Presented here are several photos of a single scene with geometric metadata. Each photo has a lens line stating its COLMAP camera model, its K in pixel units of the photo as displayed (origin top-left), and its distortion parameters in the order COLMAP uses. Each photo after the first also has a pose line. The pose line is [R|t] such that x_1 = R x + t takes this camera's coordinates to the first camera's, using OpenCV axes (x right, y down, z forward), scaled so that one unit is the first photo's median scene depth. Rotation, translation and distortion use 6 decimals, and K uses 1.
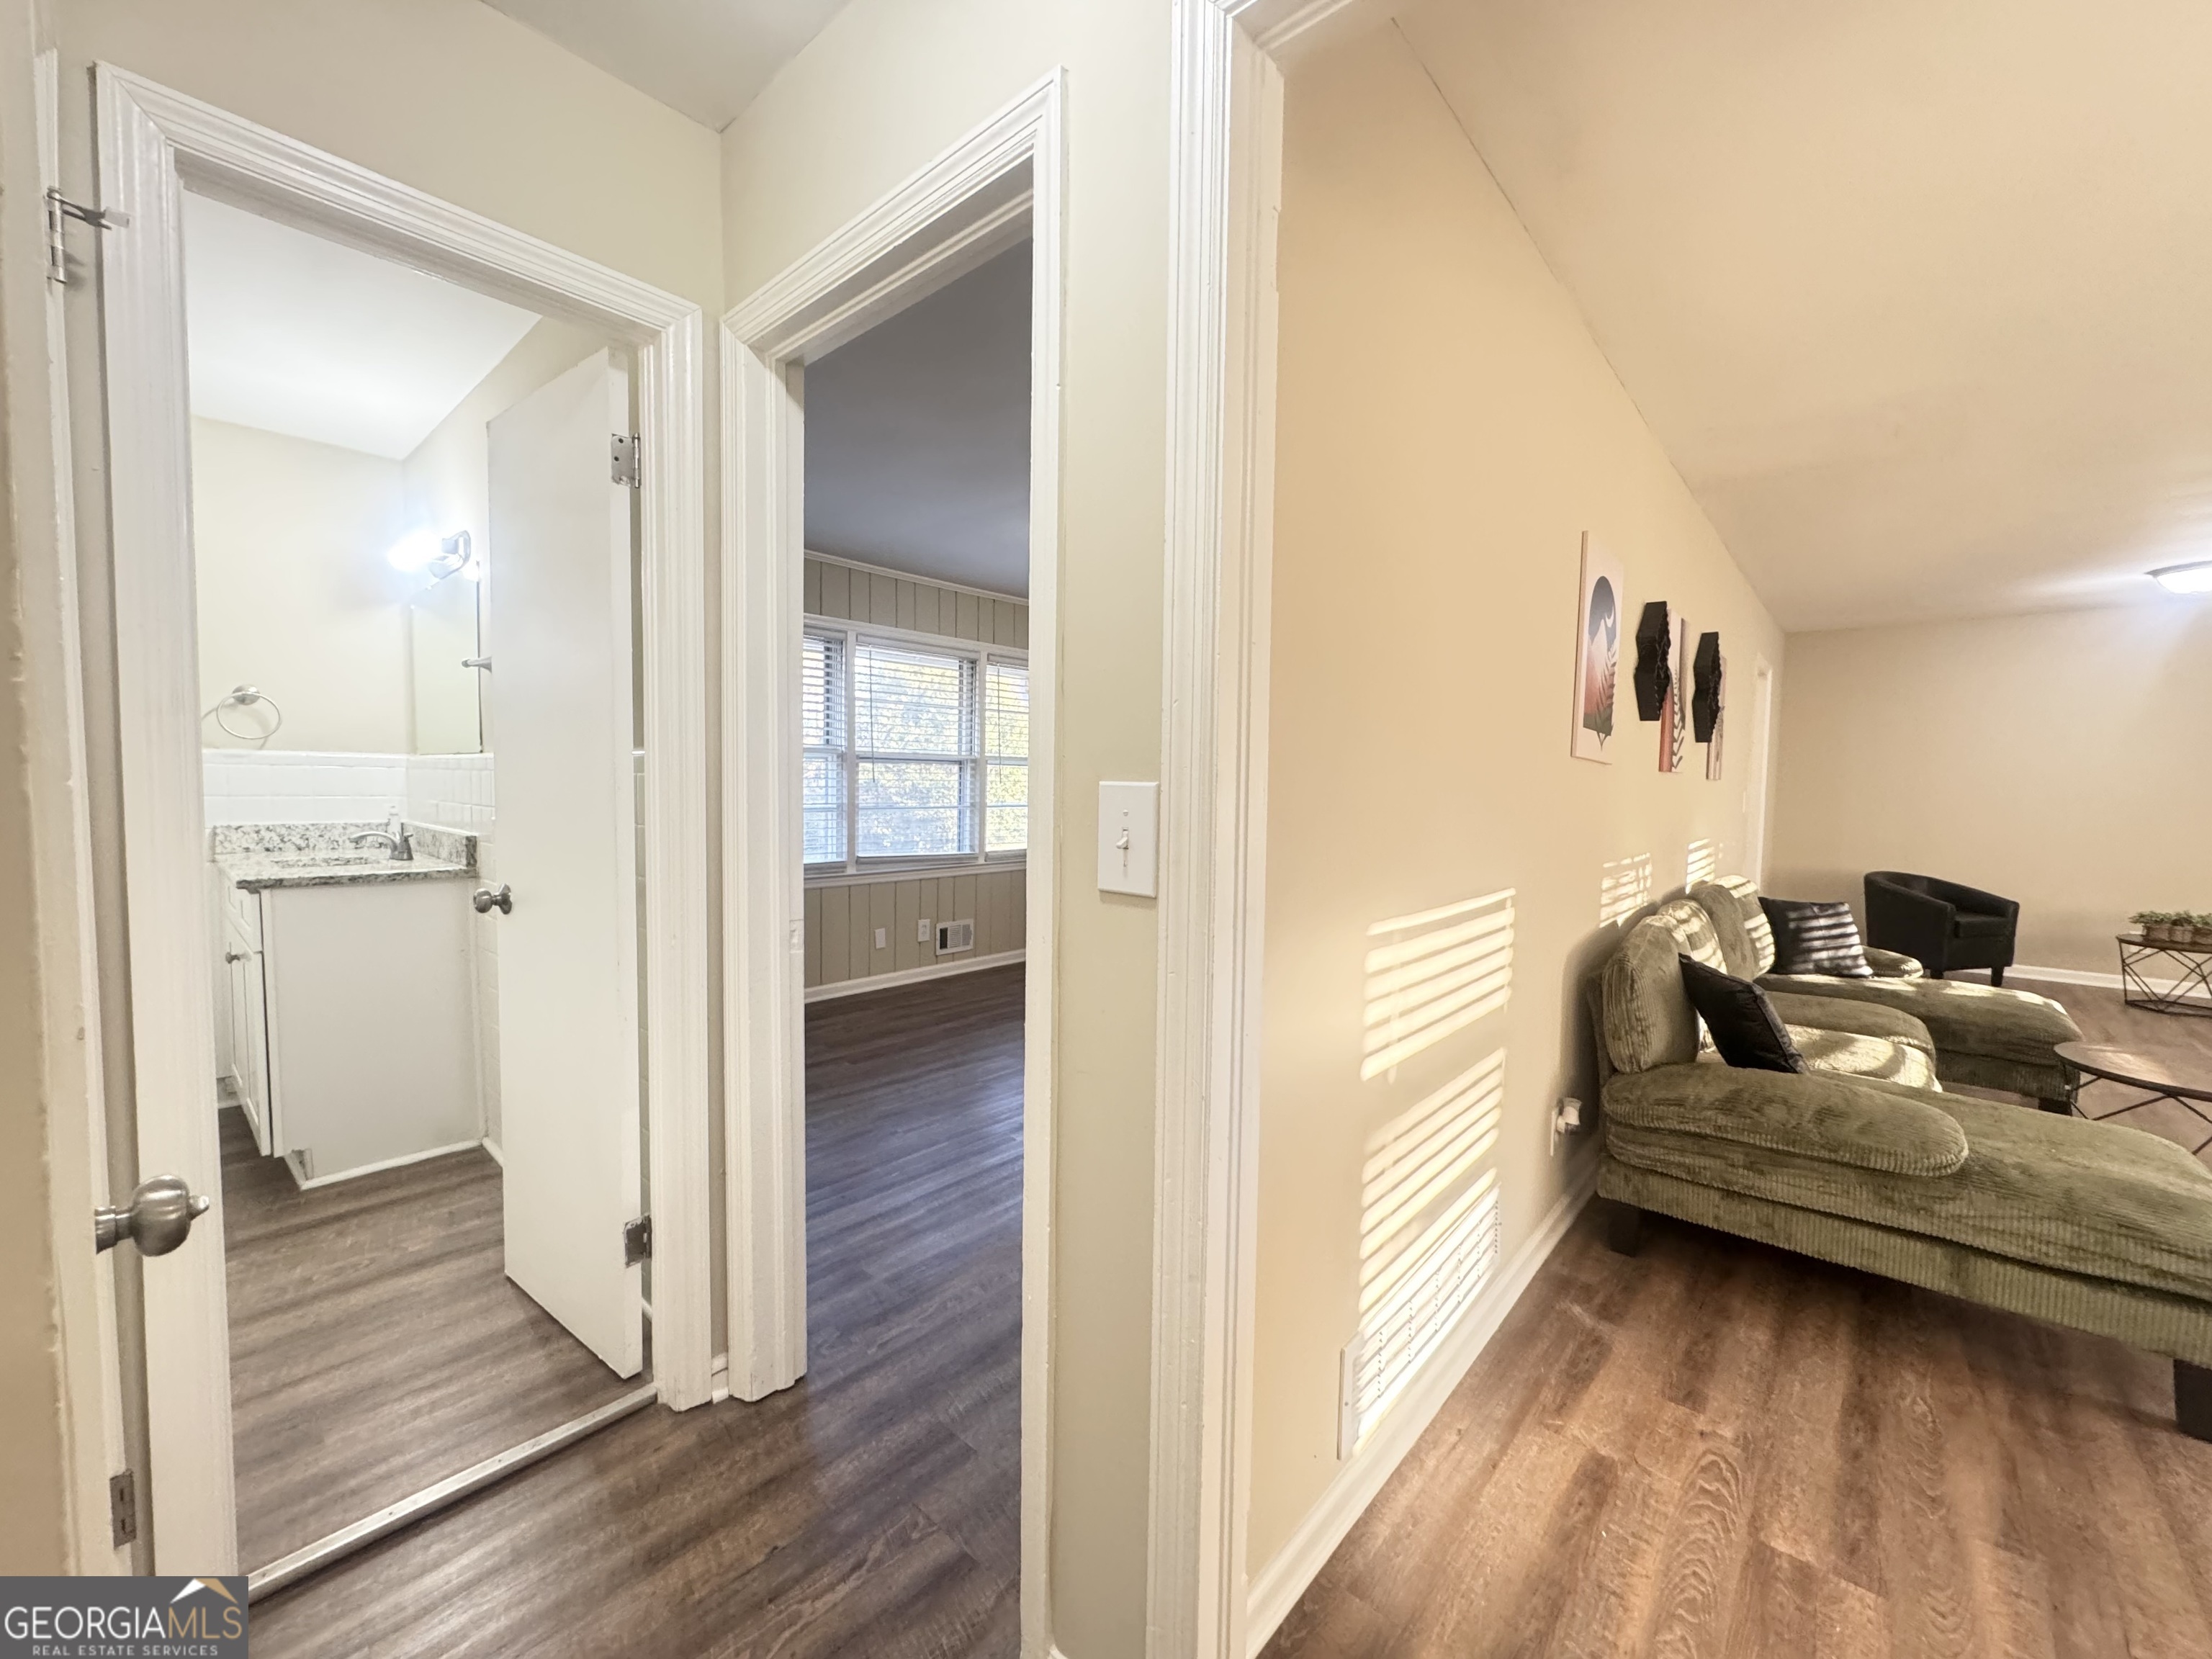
lens RADIAL K [[889.6, 0, 1108.8], [0, 889.6, 835.5], [0, 0, 1]] dist [0.000814, 0.000607]
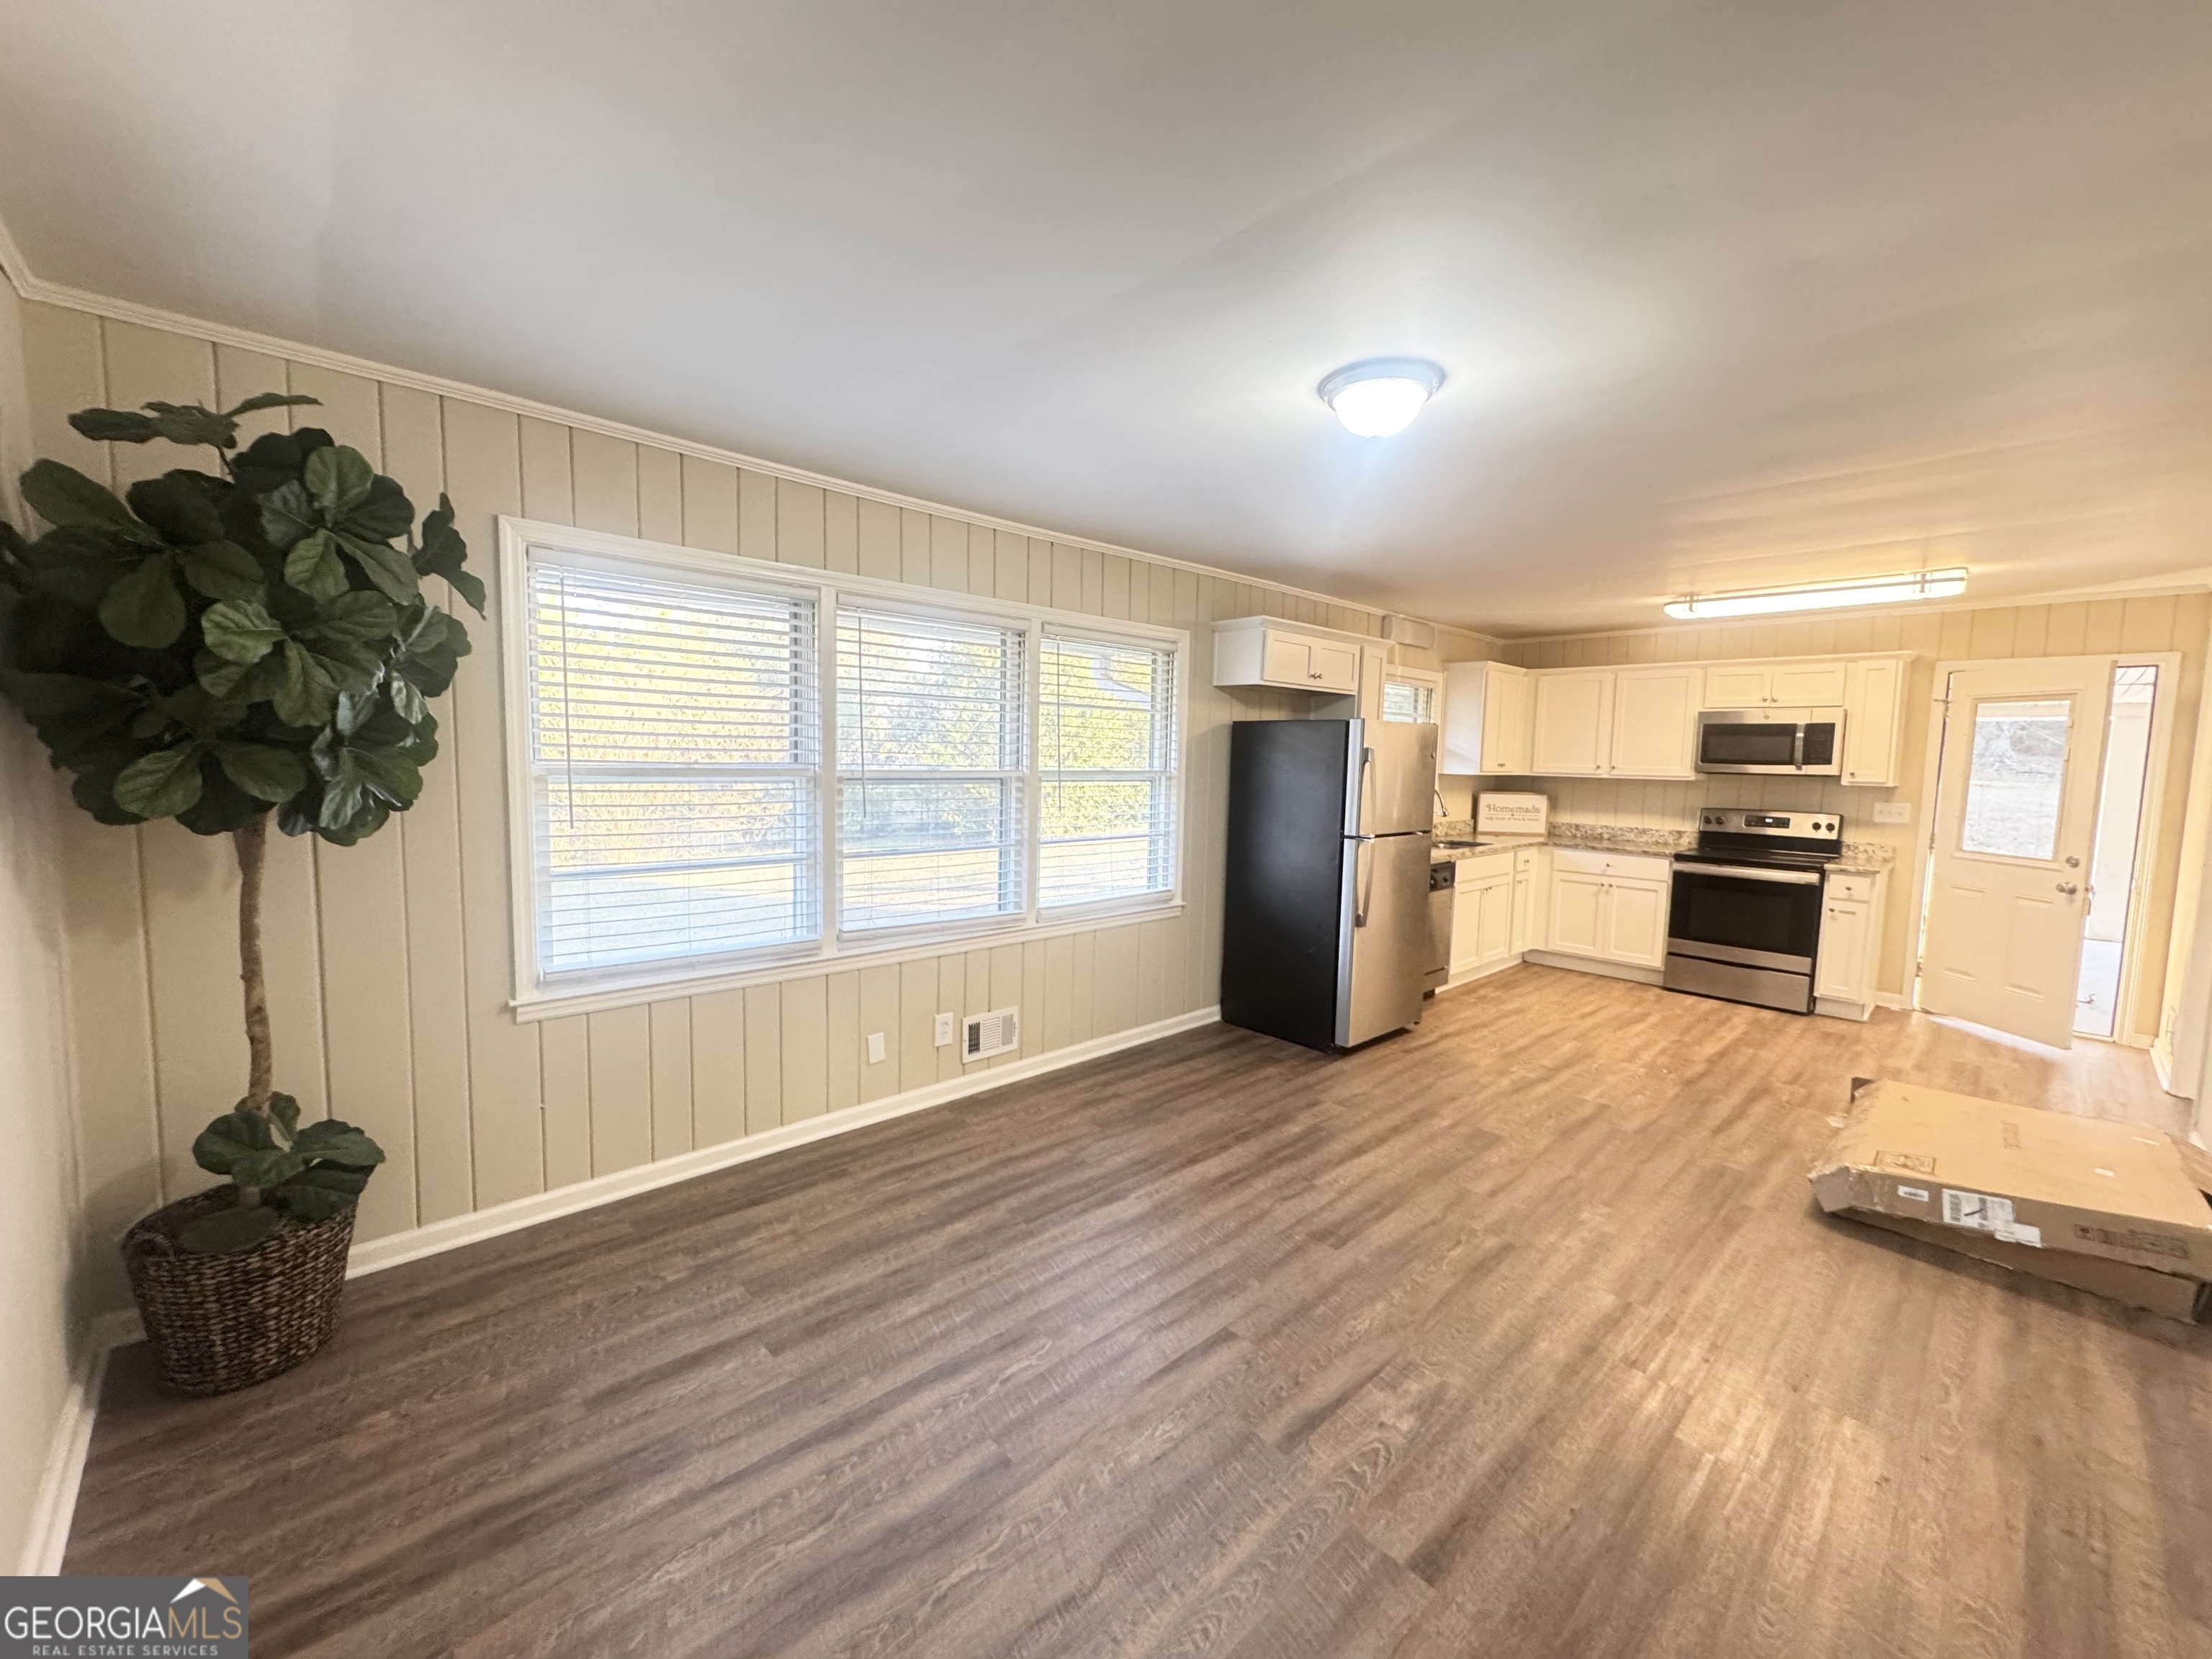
lens RADIAL K [[889.6, 0, 1108.8], [0, 889.6, 835.5], [0, 0, 1]] dist [0.000814, 0.000607]
pose [[0.995481, 0.014812, -0.093802, -0.021484], [-0.012015, 0.999468, 0.030310, -0.069860], [0.094201, -0.029046, 0.995129, 0.361751]]
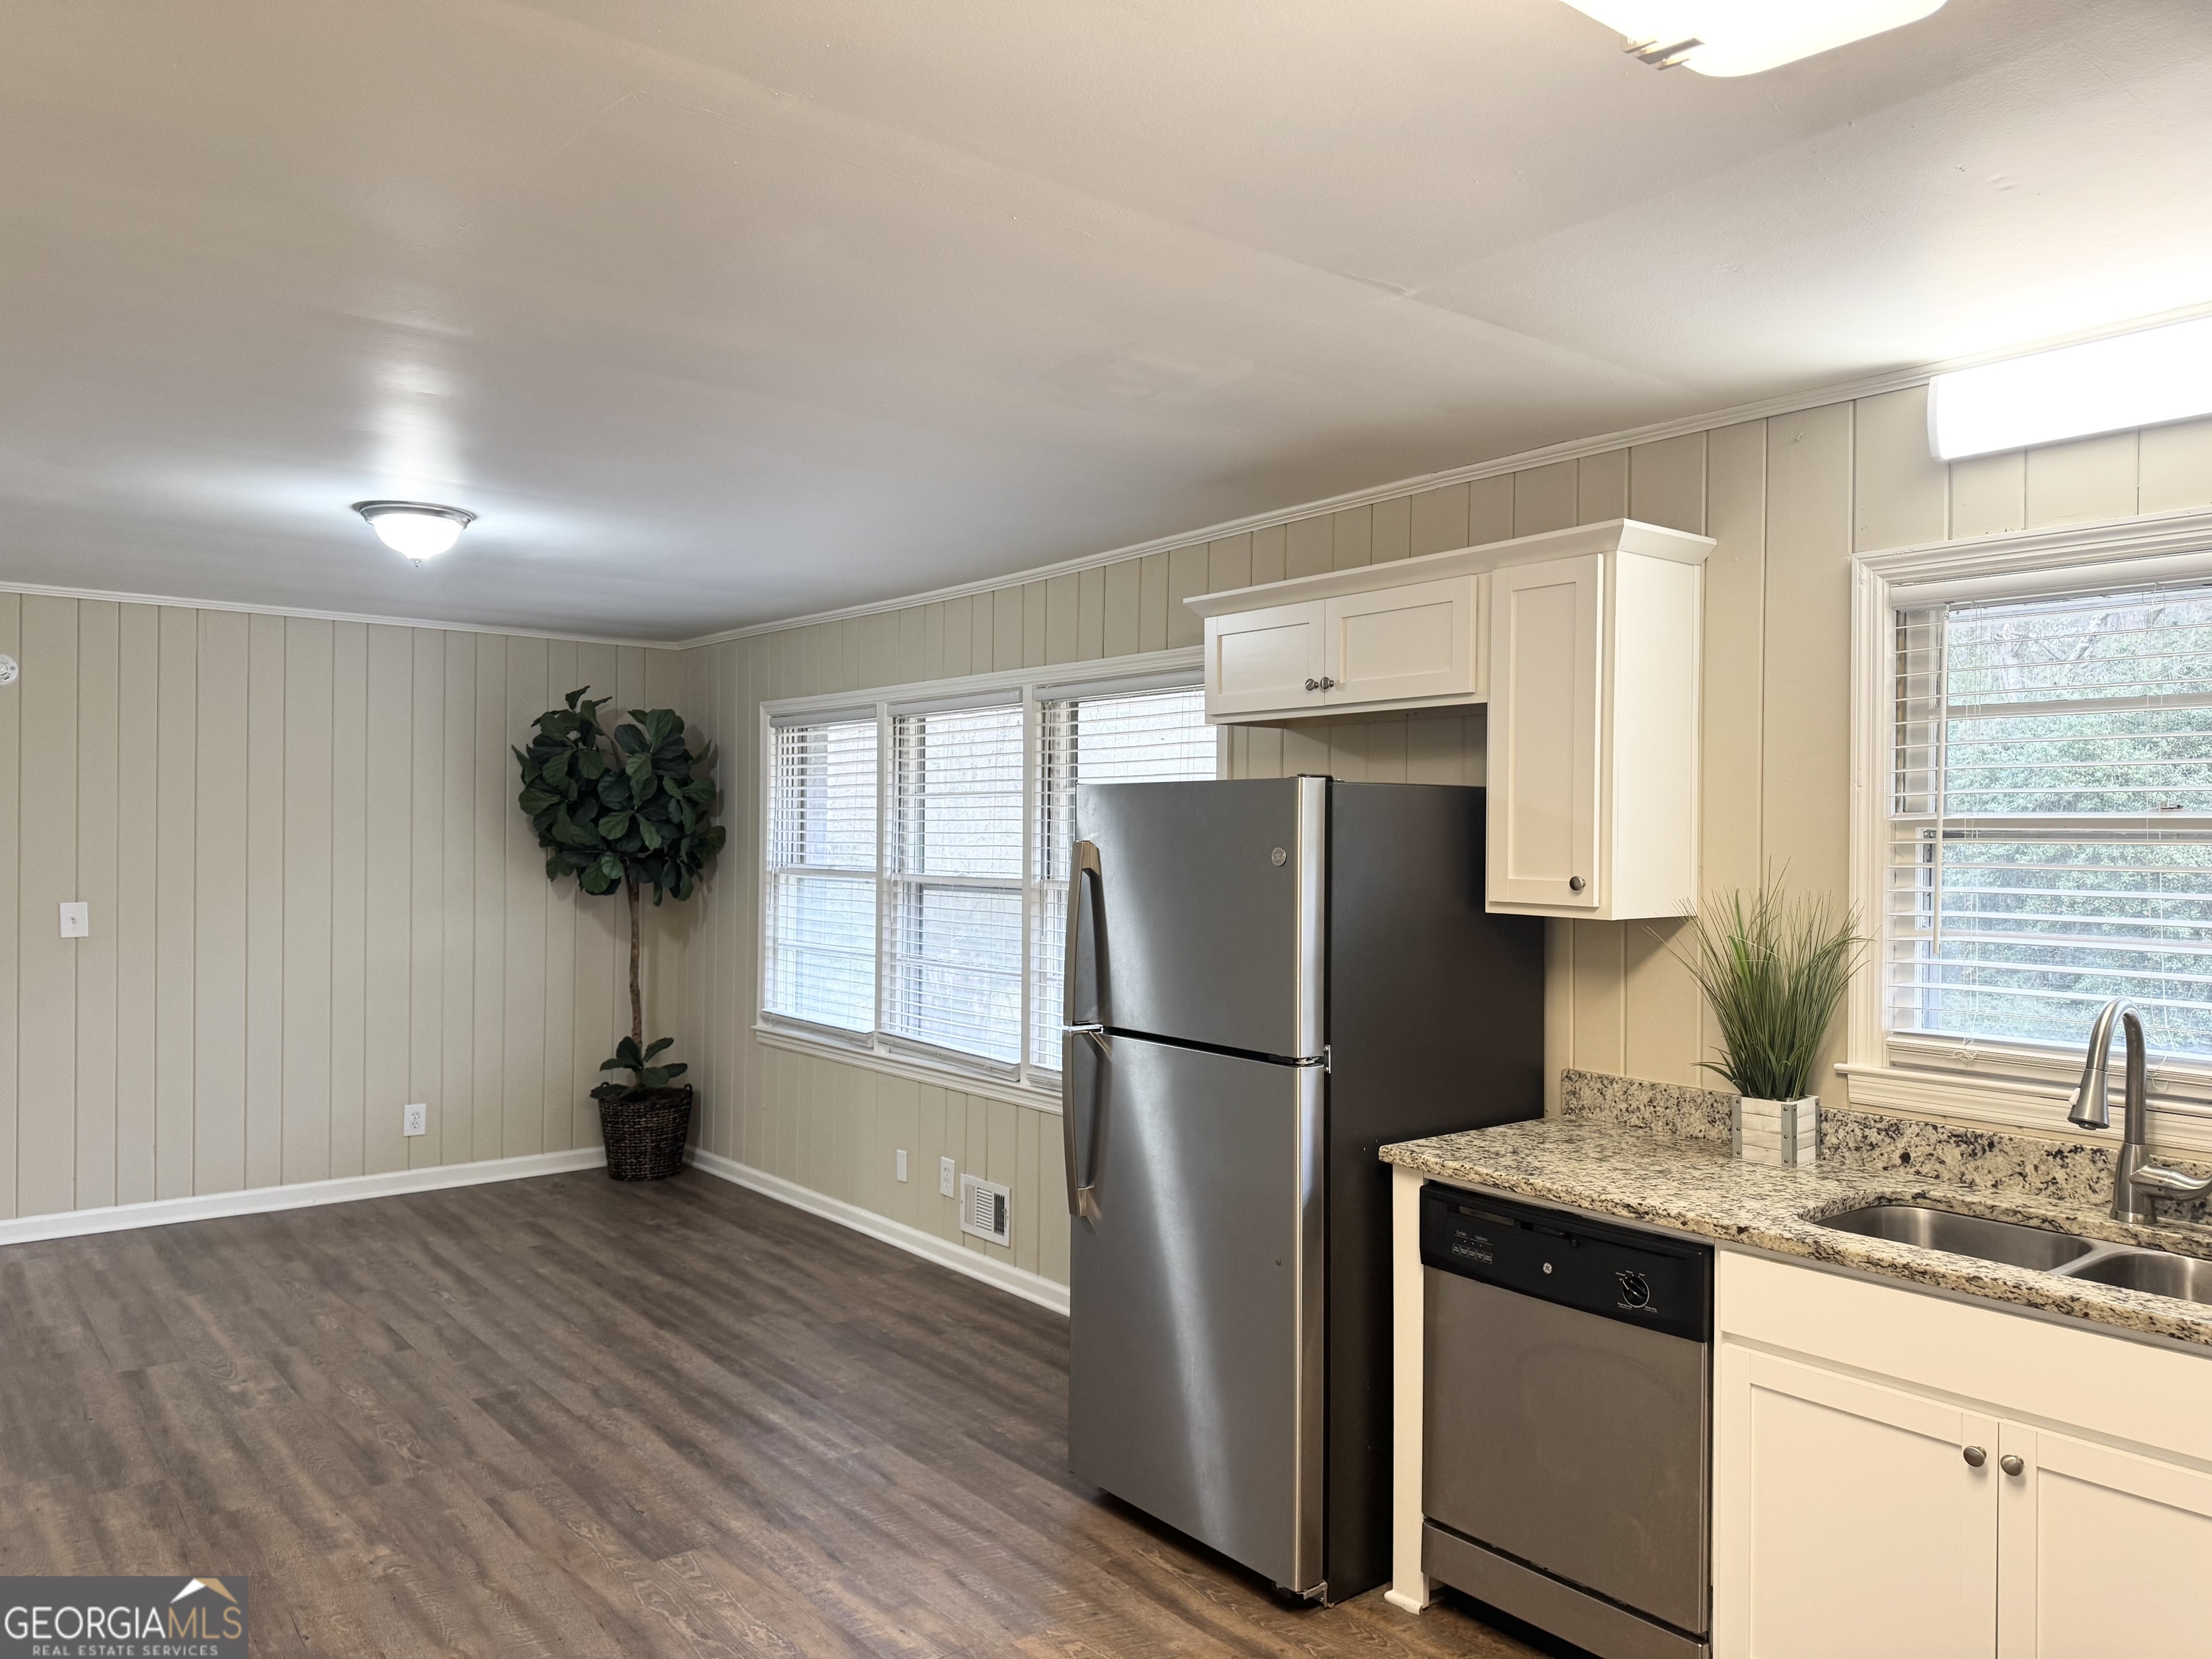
lens RADIAL K [[1530.5, 0, 1072.4], [0, 1530.5, 837.4], [0, 0, 1]] dist [0.006604, -0.002463]
pose [[-0.178506, -0.012522, -0.983859, 0.831798], [-0.063945, 0.997953, -0.001099, -0.131011], [0.981859, 0.062716, -0.178941, 1.347077]]
